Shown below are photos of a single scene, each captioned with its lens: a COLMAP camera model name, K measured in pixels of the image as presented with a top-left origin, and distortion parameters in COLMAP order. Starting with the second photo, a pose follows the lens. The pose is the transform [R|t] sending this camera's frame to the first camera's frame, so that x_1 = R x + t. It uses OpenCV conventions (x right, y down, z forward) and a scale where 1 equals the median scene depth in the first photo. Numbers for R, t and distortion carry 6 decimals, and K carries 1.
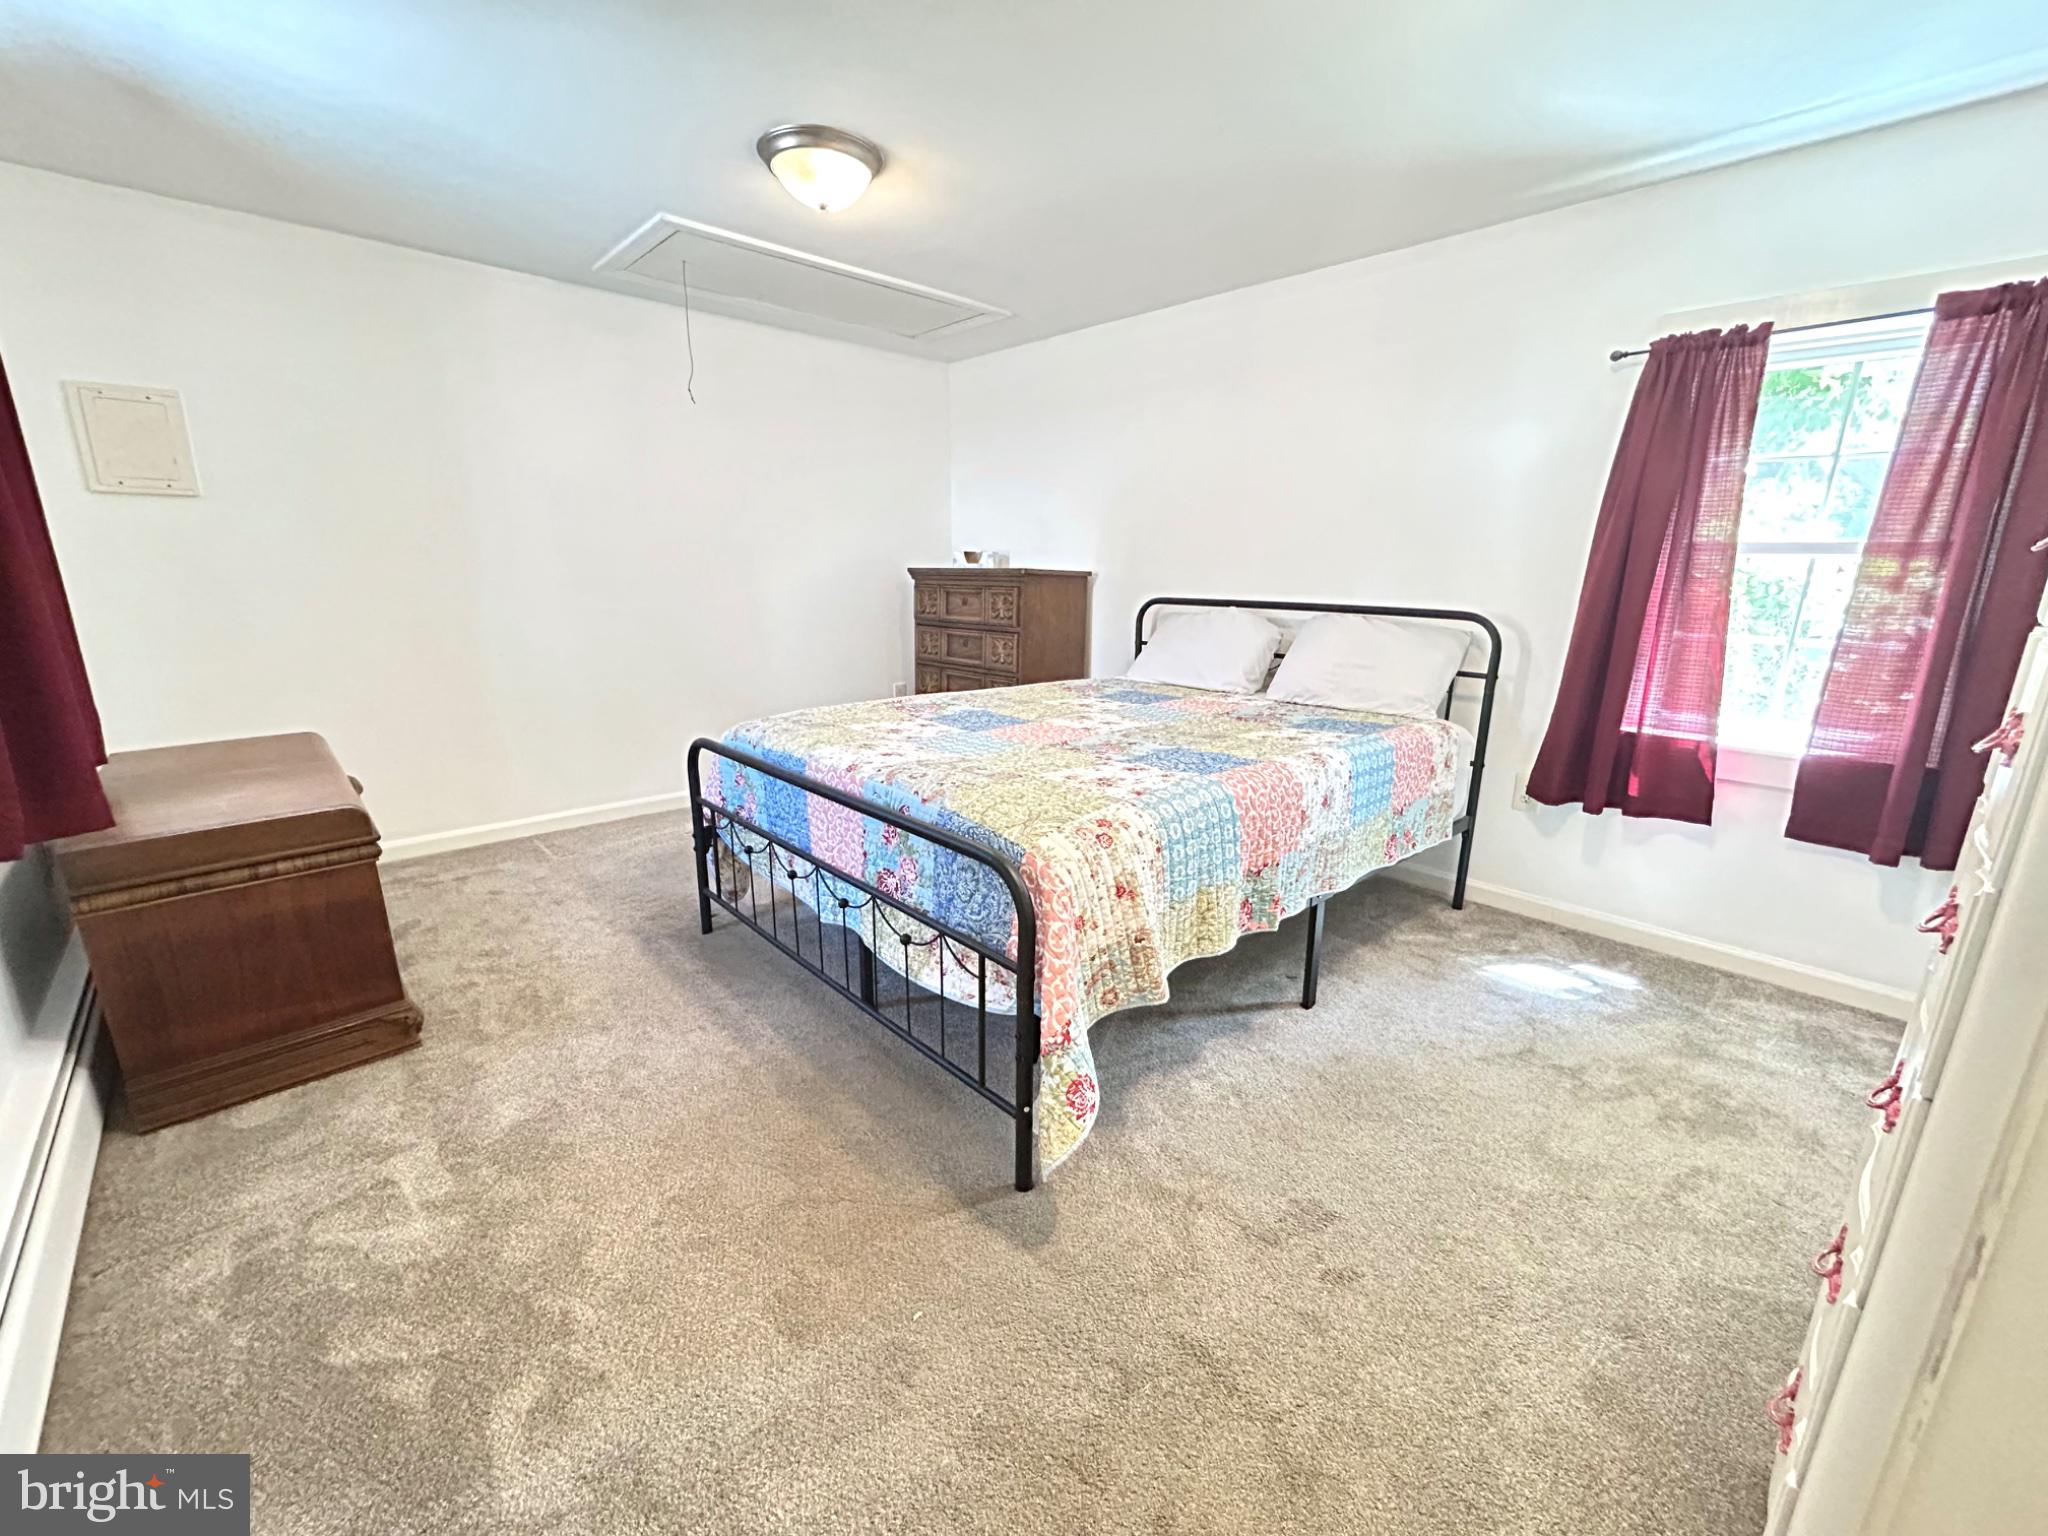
lens RADIAL K [[818.4, 0, 1012.7], [0, 818.4, 764.2], [0, 0, 1]] dist [0.009342, -0.003080]
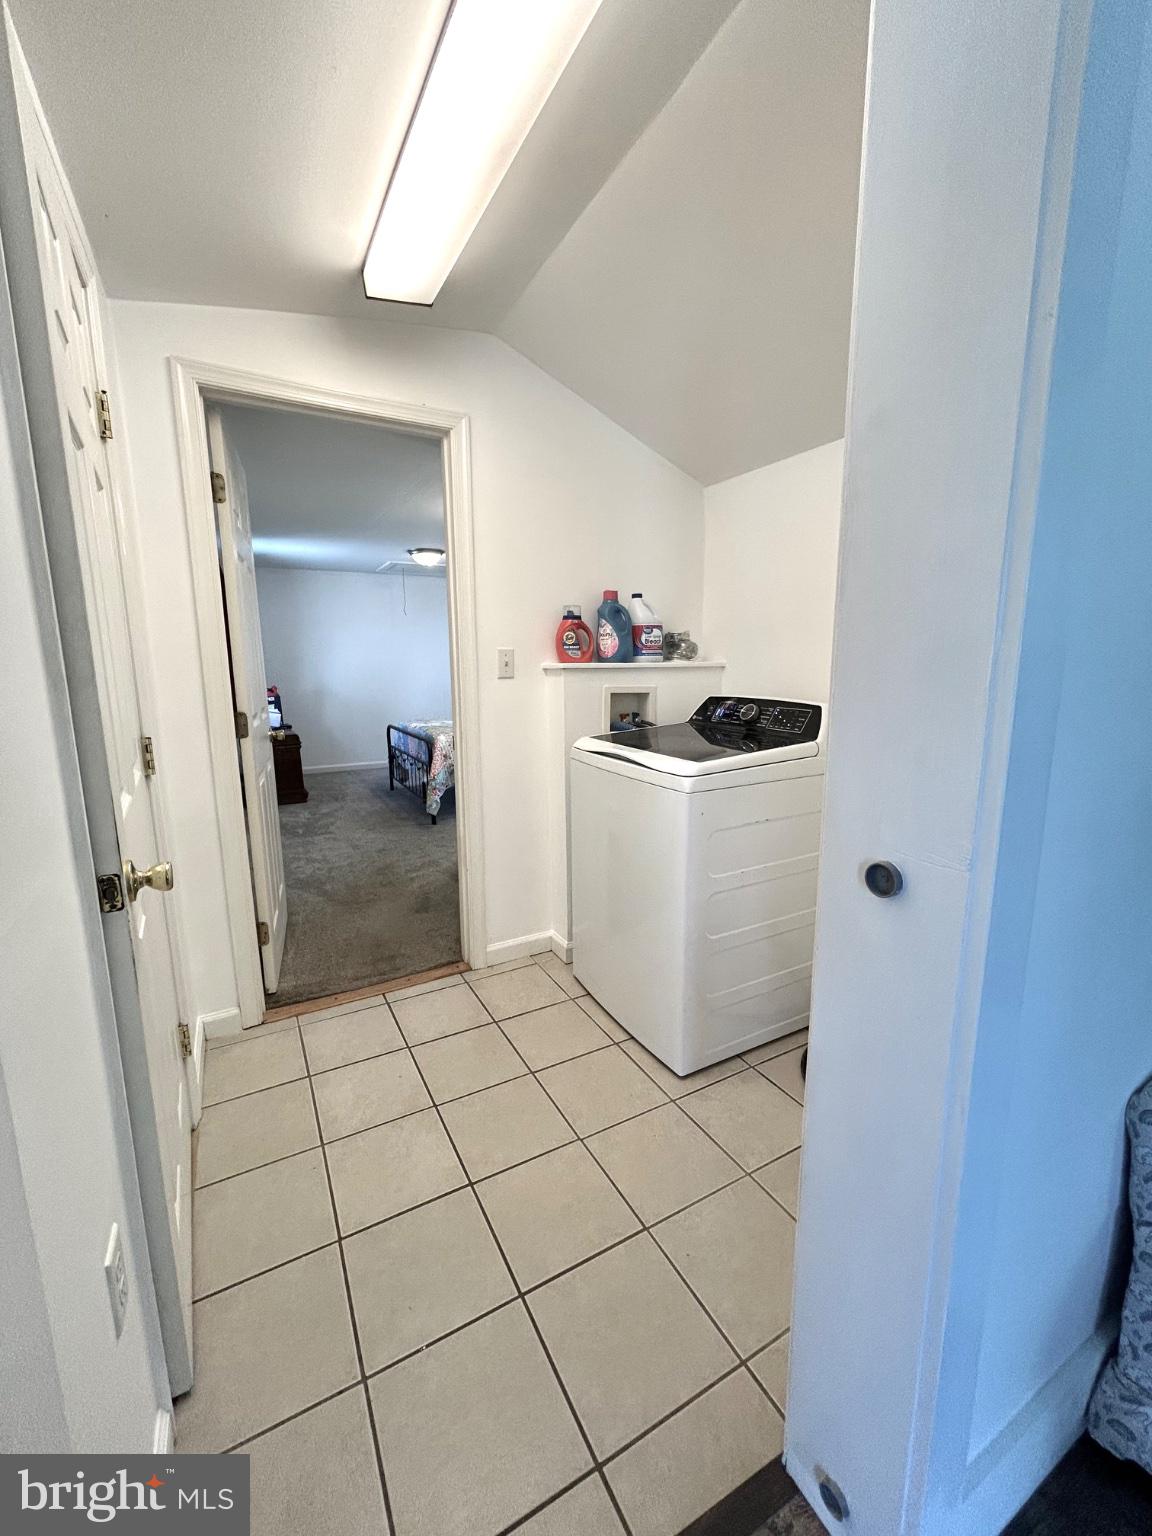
lens RADIAL K [[613.8, 0, 572.3], [0, 613.8, 768.6], [0, 0, 1]] dist [0.009342, -0.003080]
pose [[0.969504, 0.020867, -0.244186, 1.221749], [-0.037055, 0.997395, -0.061890, 0.357618], [0.242259, 0.069051, 0.967751, -1.540567]]
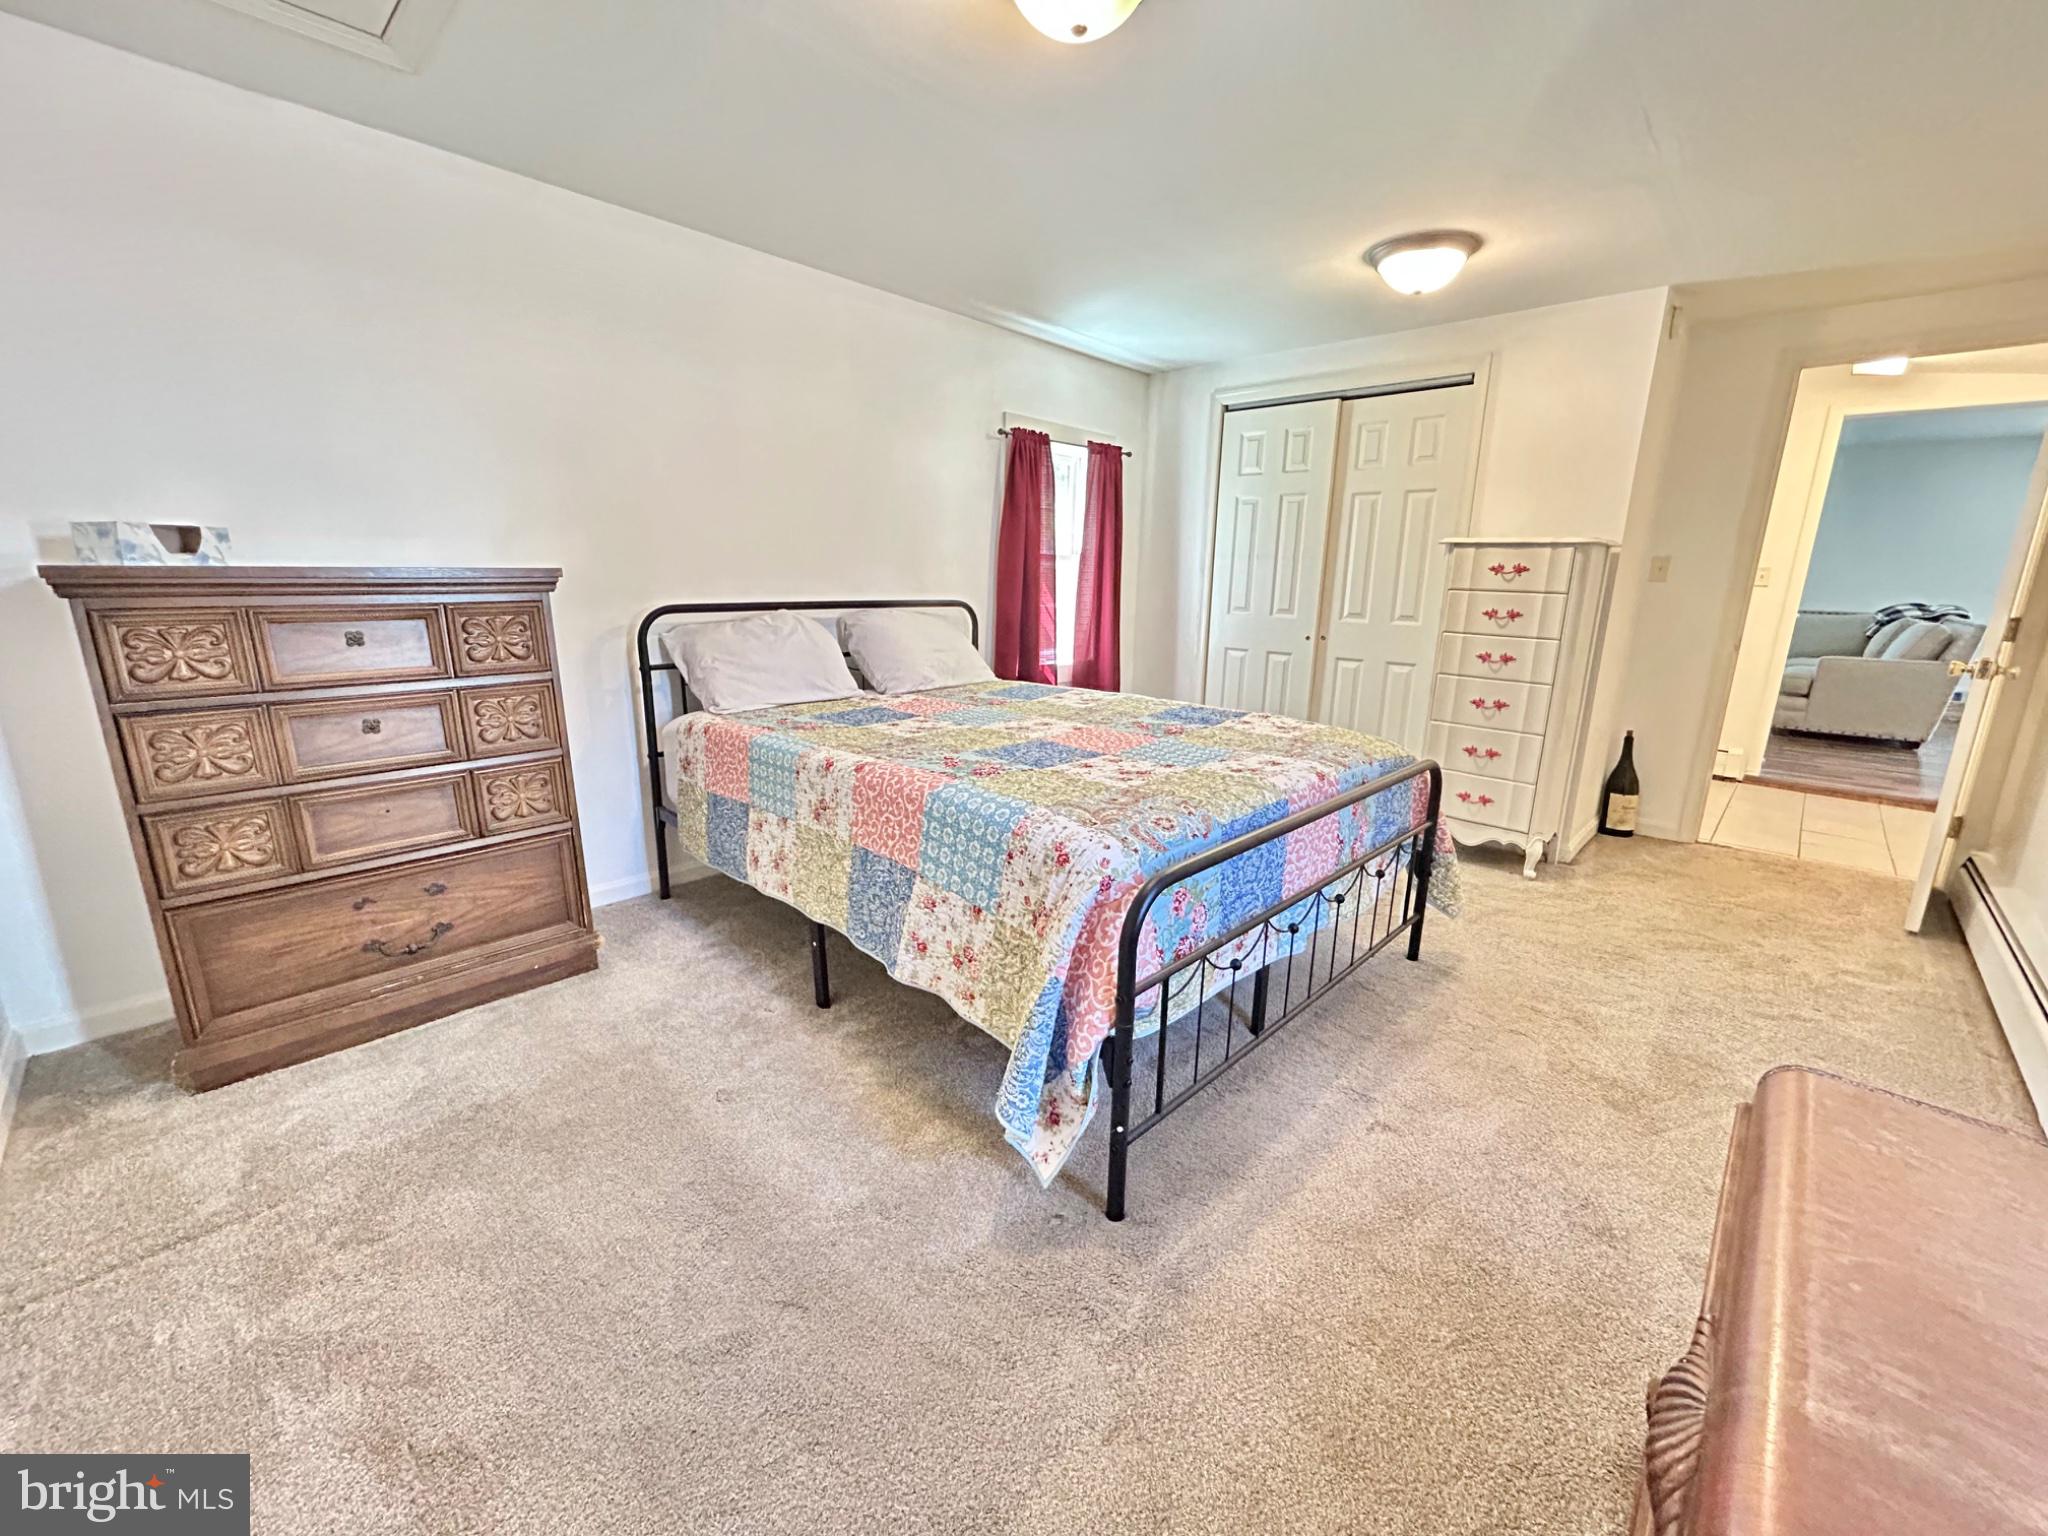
lens RADIAL K [[818.4, 0, 1012.7], [0, 818.4, 764.2], [0, 0, 1]] dist [0.009342, -0.003080]
pose [[-0.077552, -0.260439, 0.962371, -0.931614], [0.225399, 0.935705, 0.271387, -0.321937], [-0.971175, 0.237964, -0.013863, 1.147116]]
